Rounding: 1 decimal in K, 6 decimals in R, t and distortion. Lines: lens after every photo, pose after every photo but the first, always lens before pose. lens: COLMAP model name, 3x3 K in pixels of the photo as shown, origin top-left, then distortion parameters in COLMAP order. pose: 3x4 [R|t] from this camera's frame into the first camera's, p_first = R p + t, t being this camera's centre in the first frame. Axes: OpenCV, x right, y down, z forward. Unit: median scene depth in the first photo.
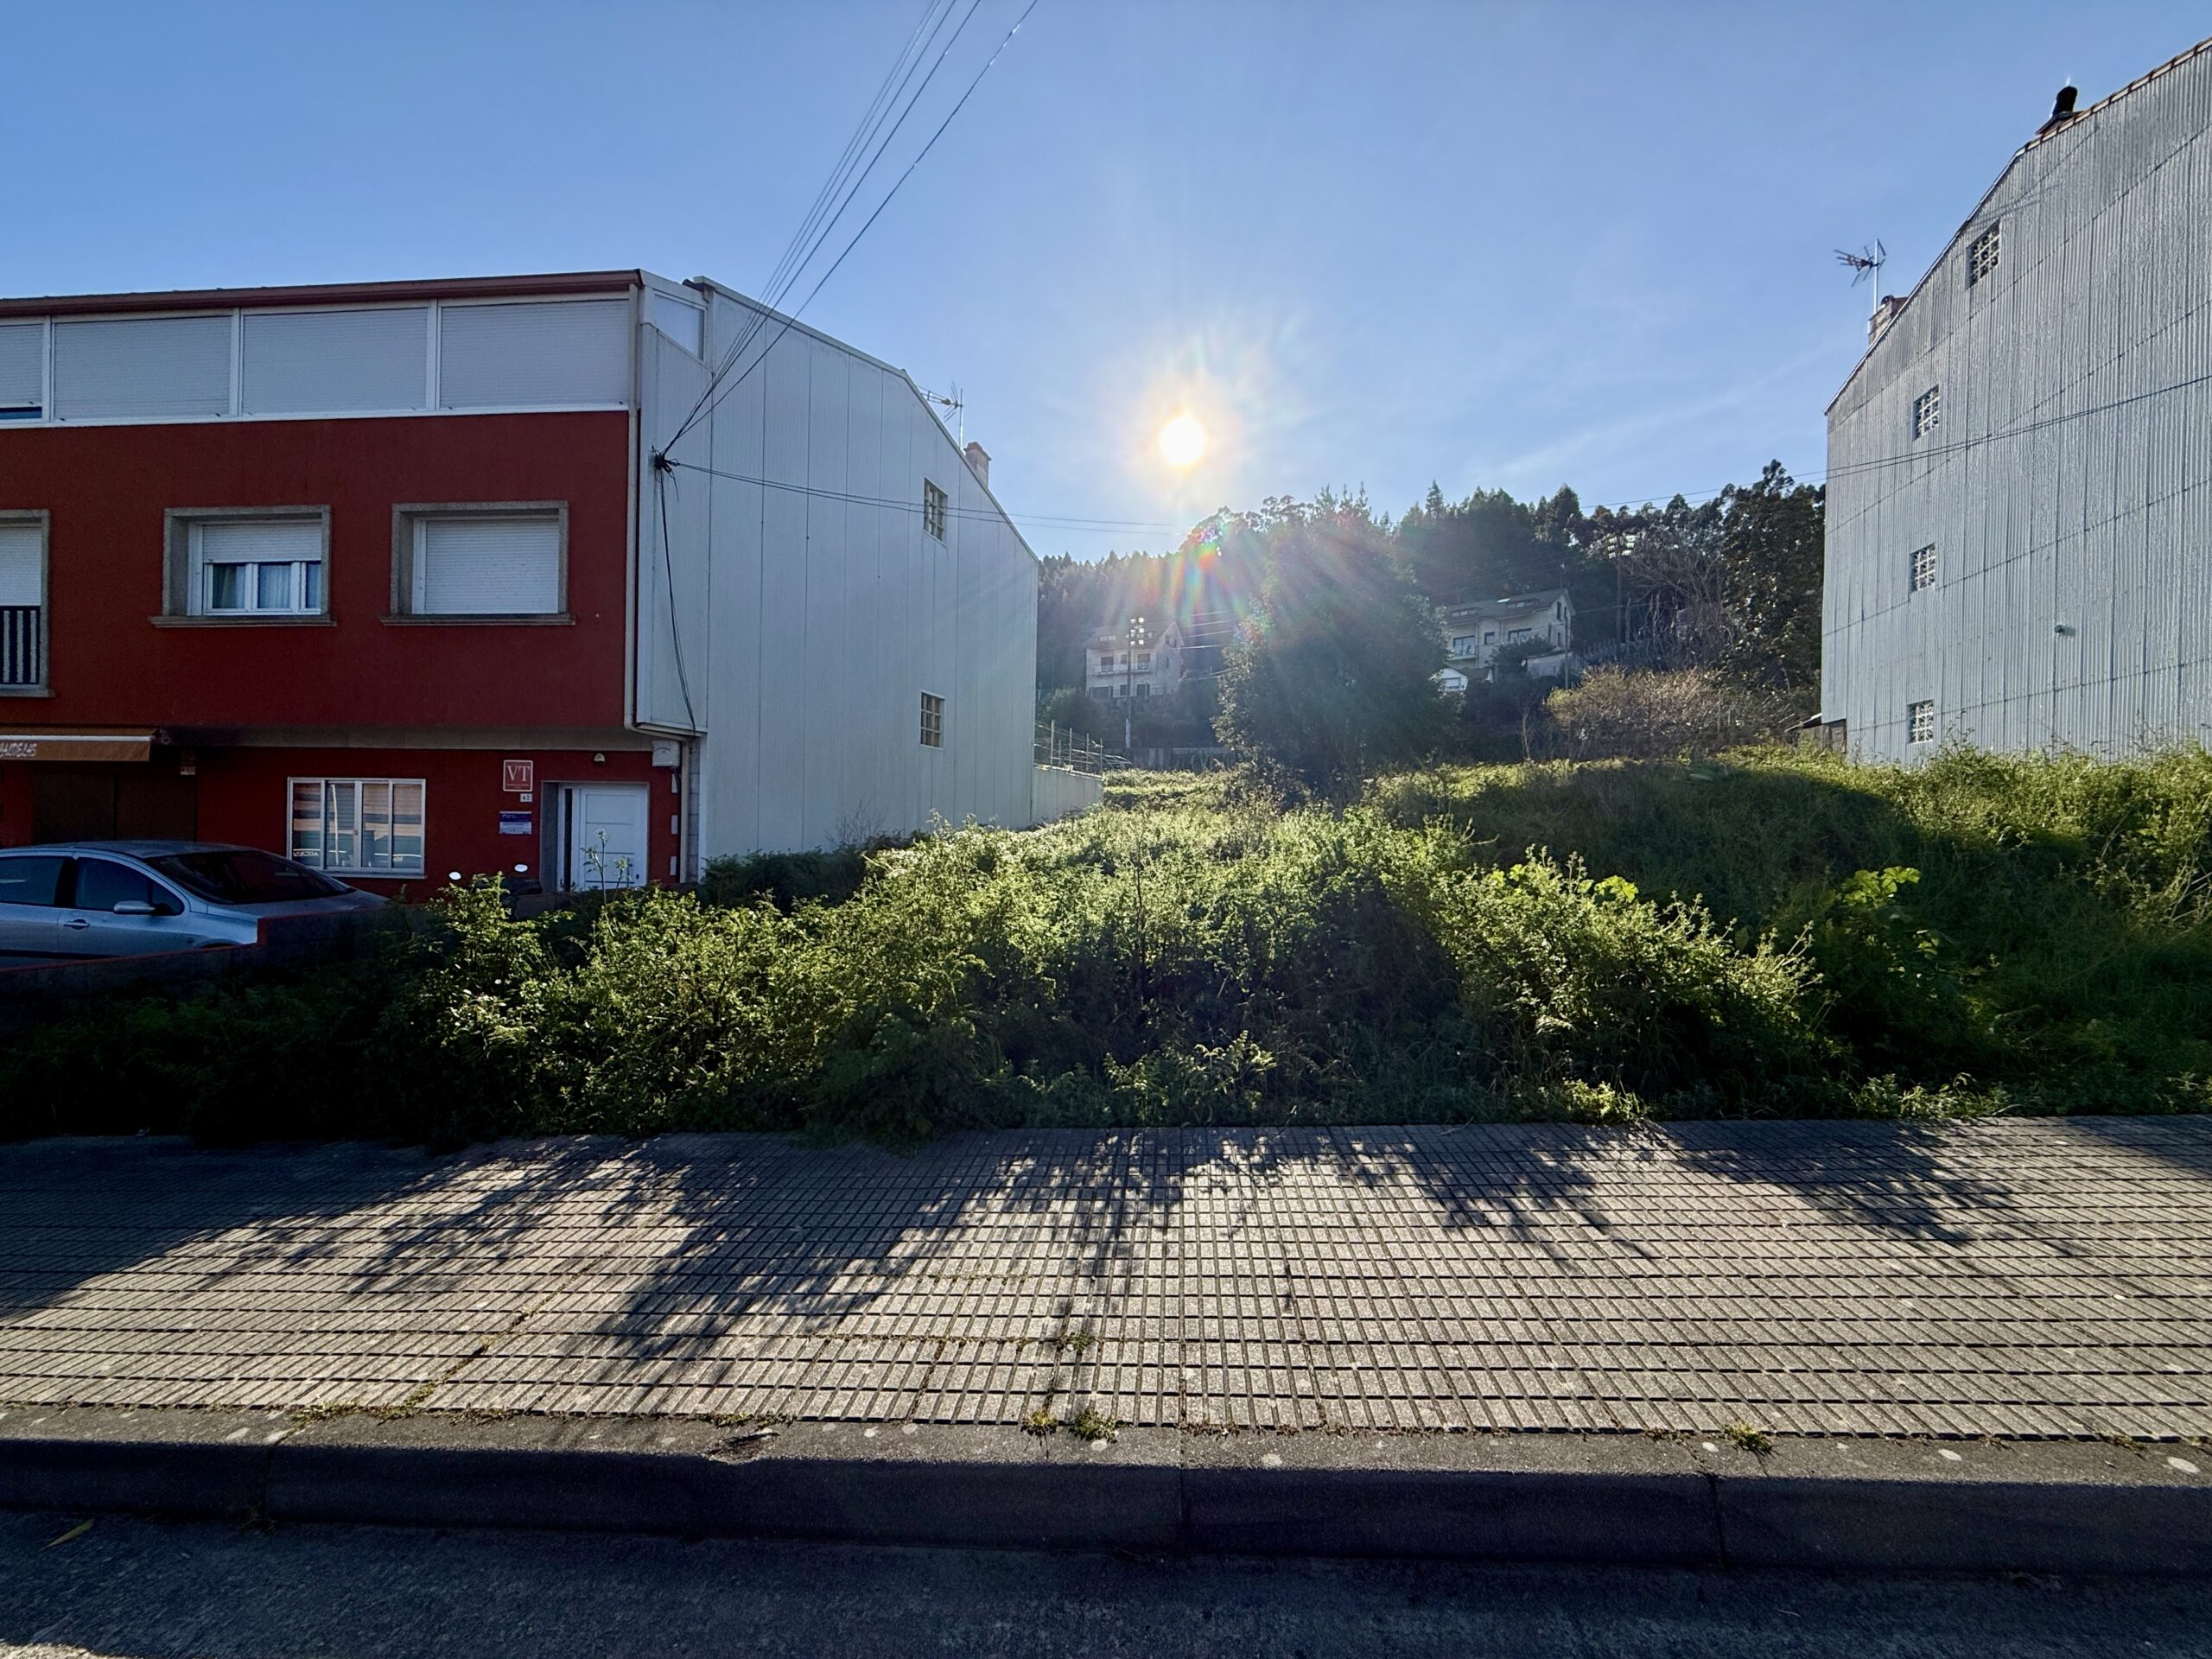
lens RADIAL K [[878.5, 0, 1100.9], [0, 878.5, 831.6], [0, 0, 1]] dist [0.000102, -0.000237]
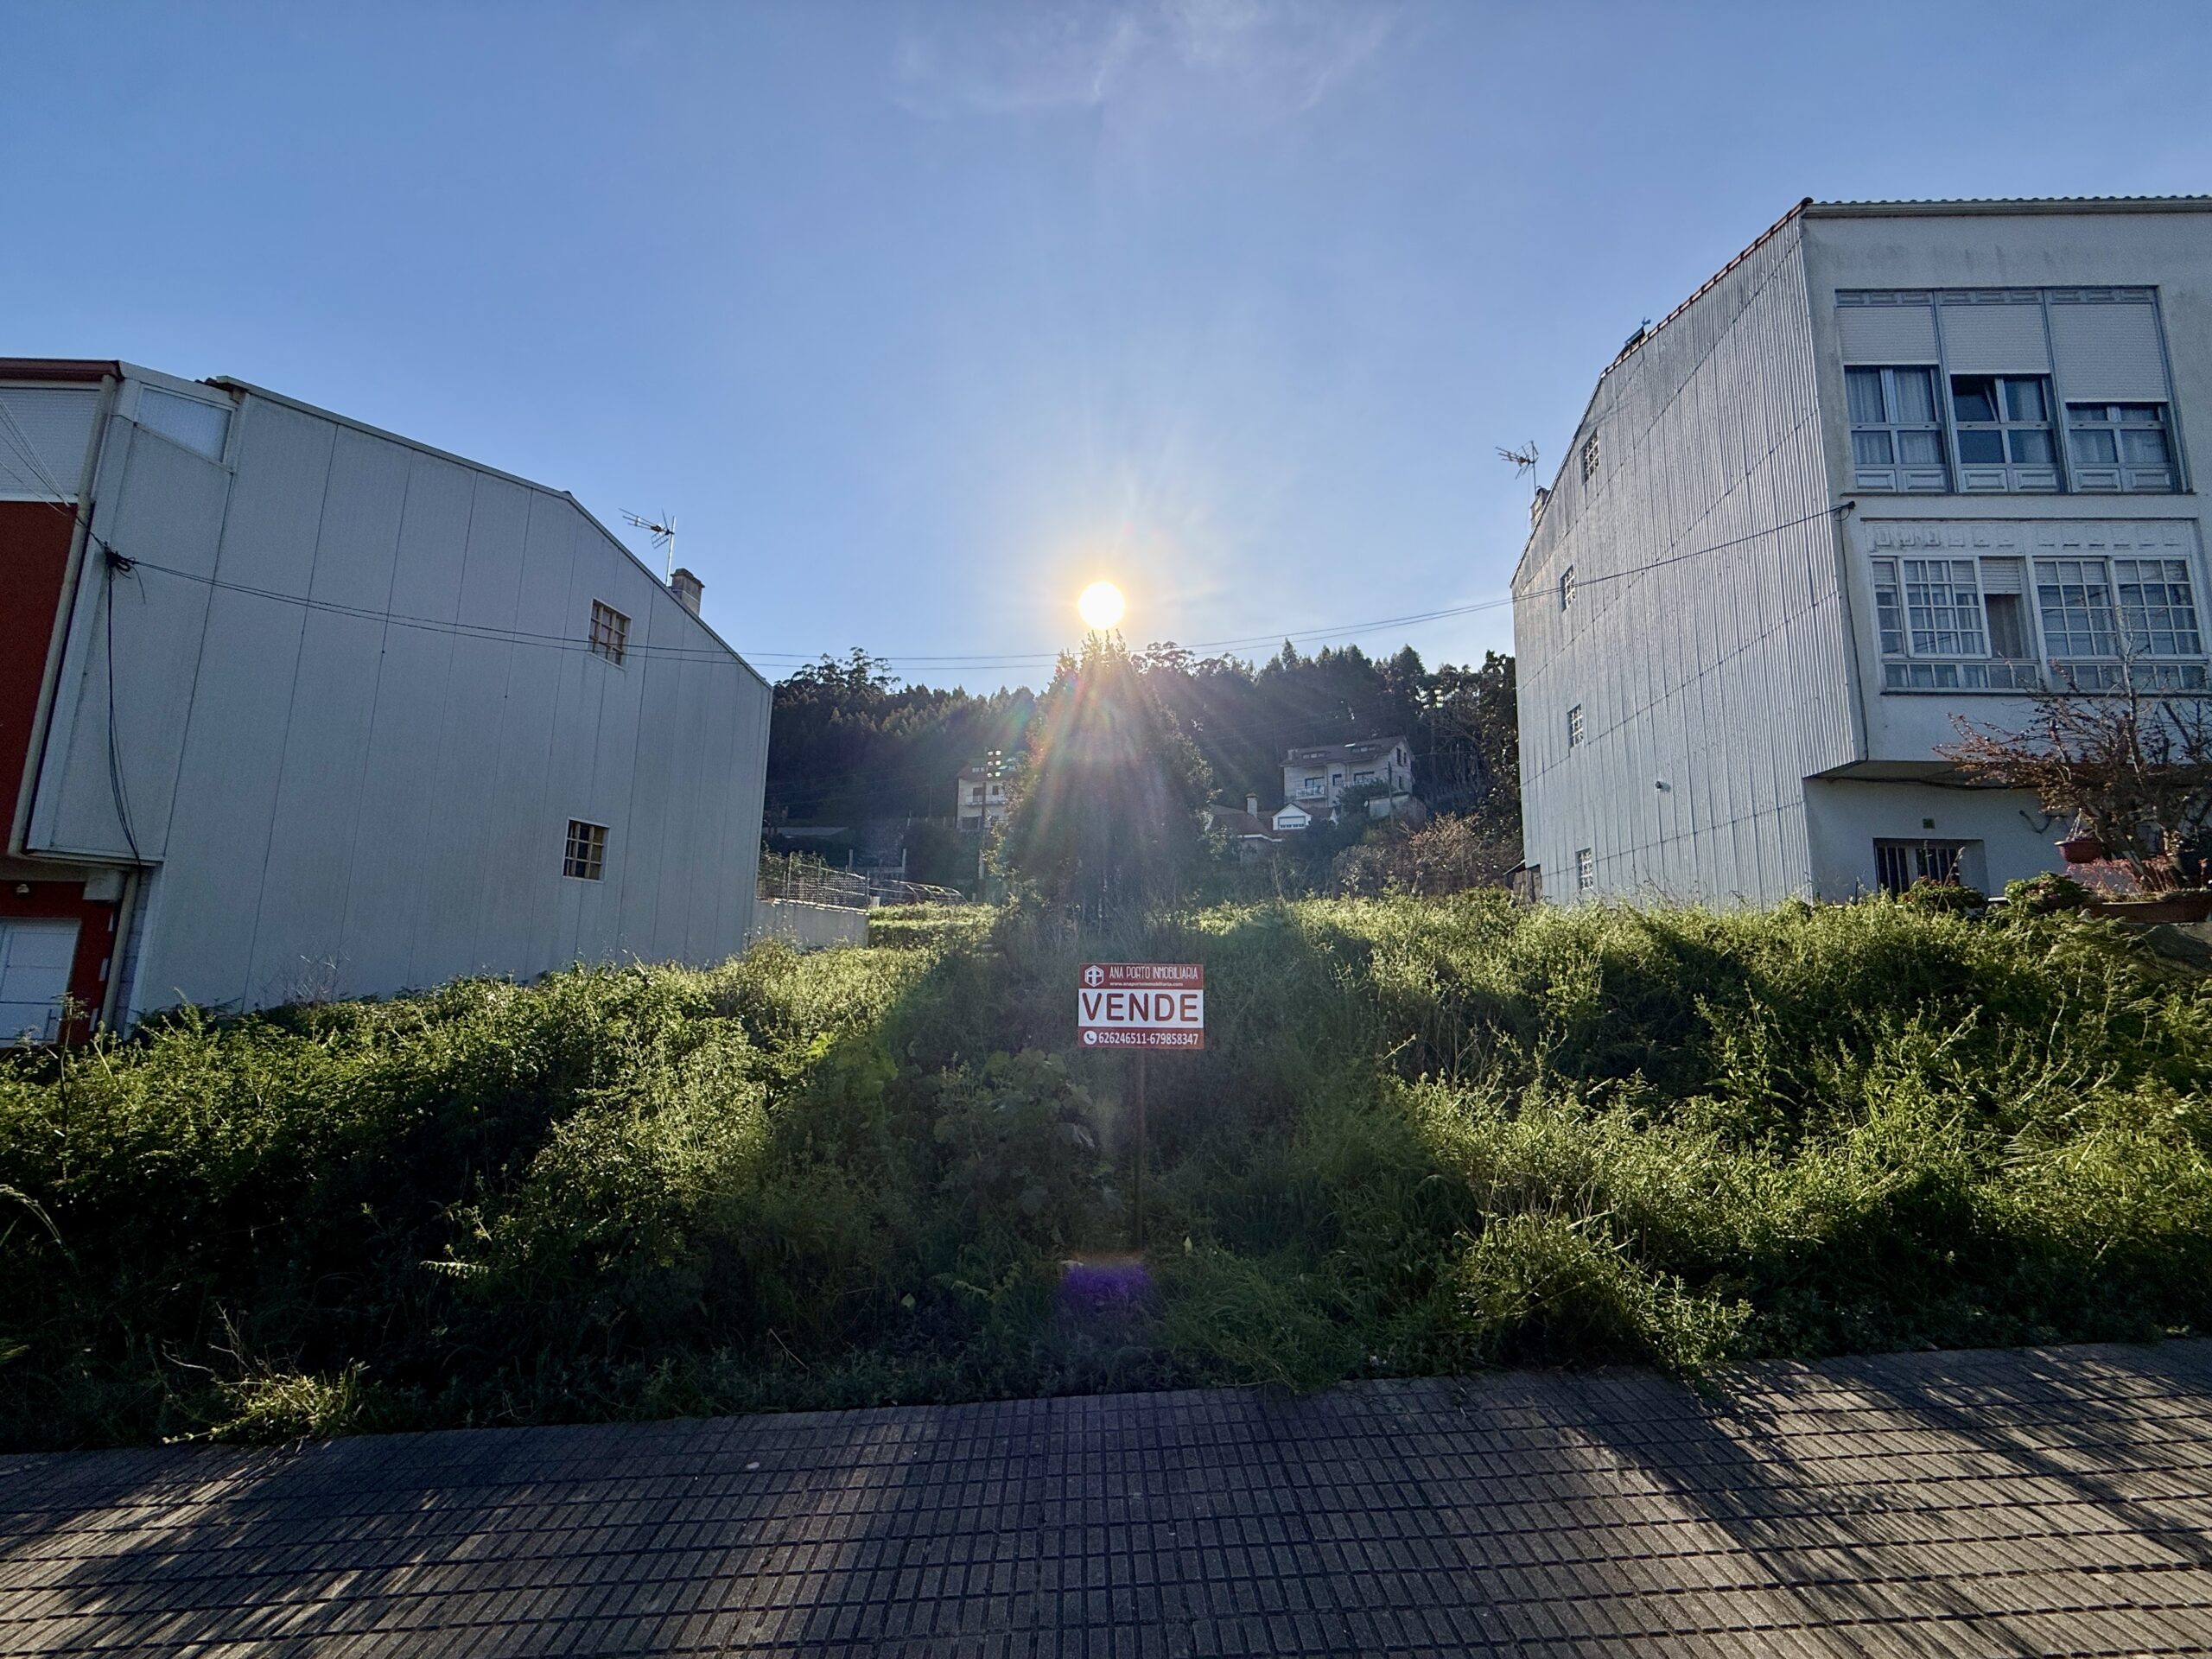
lens RADIAL K [[878.5, 0, 1100.9], [0, 878.5, 831.6], [0, 0, 1]] dist [0.000102, -0.000237]
pose [[0.993720, 0.020586, 0.109982, 0.764309], [-0.004199, 0.989099, -0.147192, -0.038991], [-0.111813, 0.145805, 0.982974, 0.095149]]
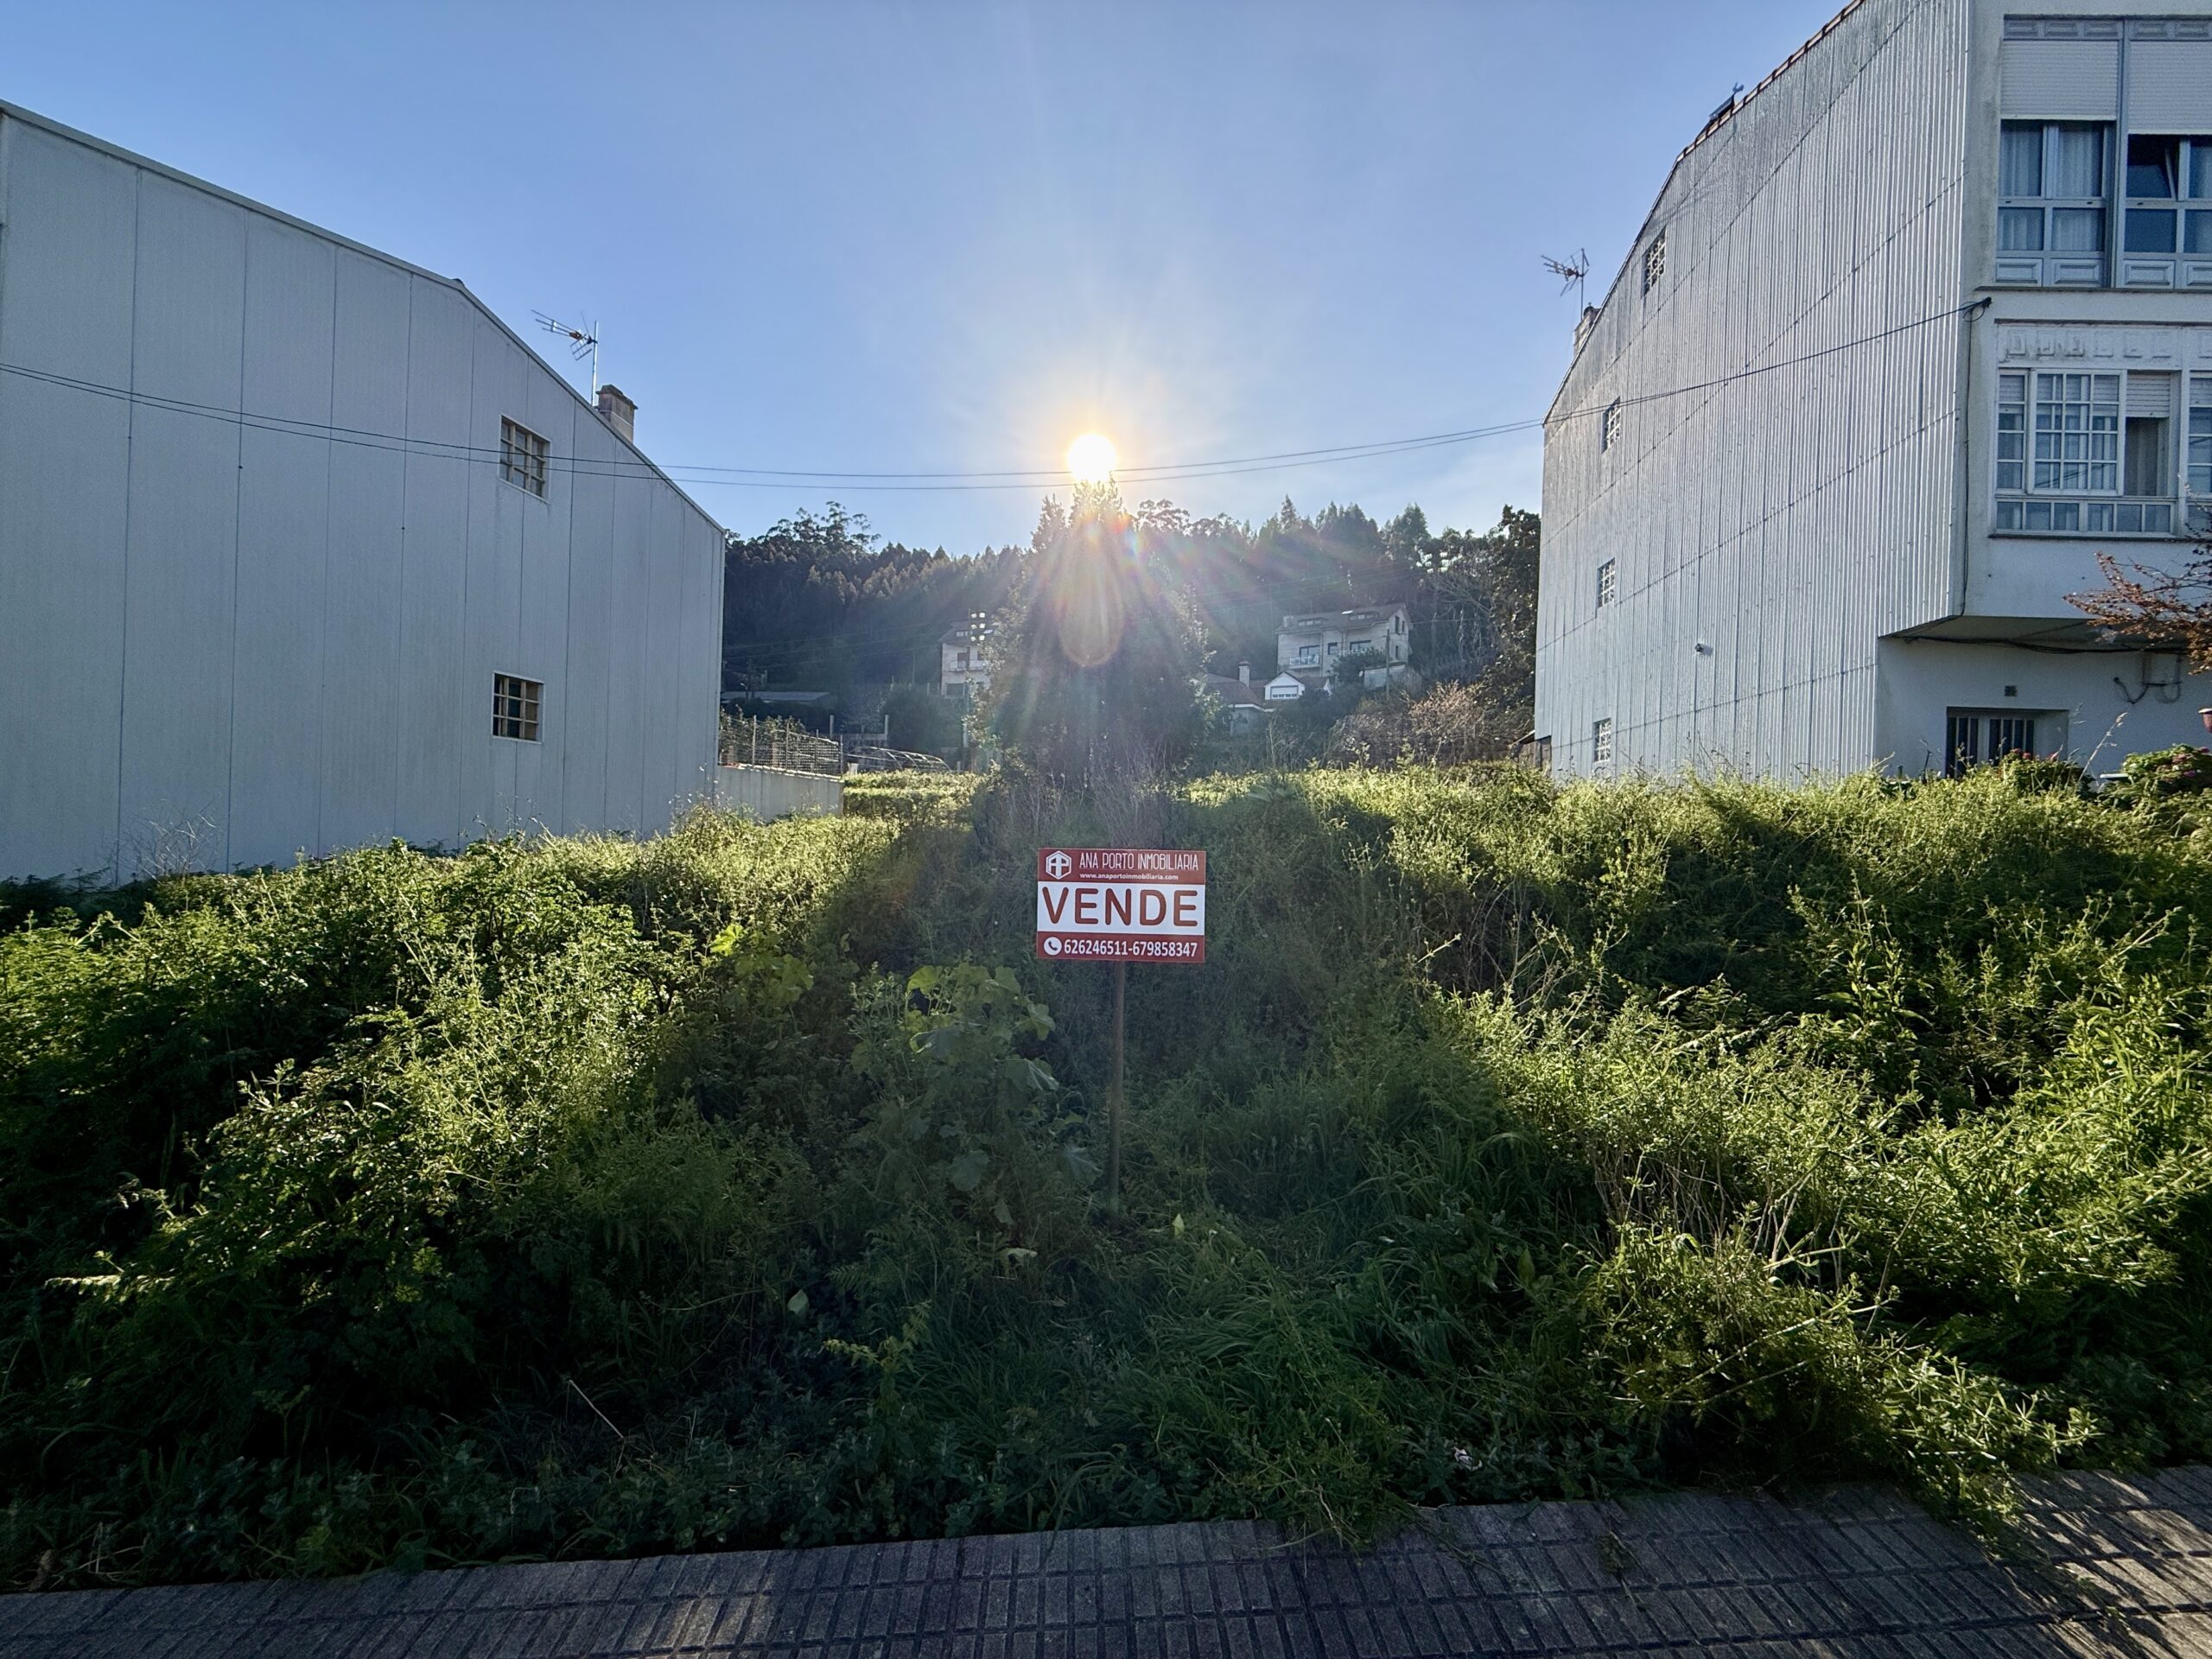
lens RADIAL K [[878.5, 0, 1100.9], [0, 878.5, 831.6], [0, 0, 1]] dist [0.000102, -0.000237]
pose [[0.991918, 0.013053, 0.126210, 0.802217], [-0.013129, 0.999914, -0.000233, -0.049285], [-0.126203, -0.001426, 0.992003, 0.310923]]
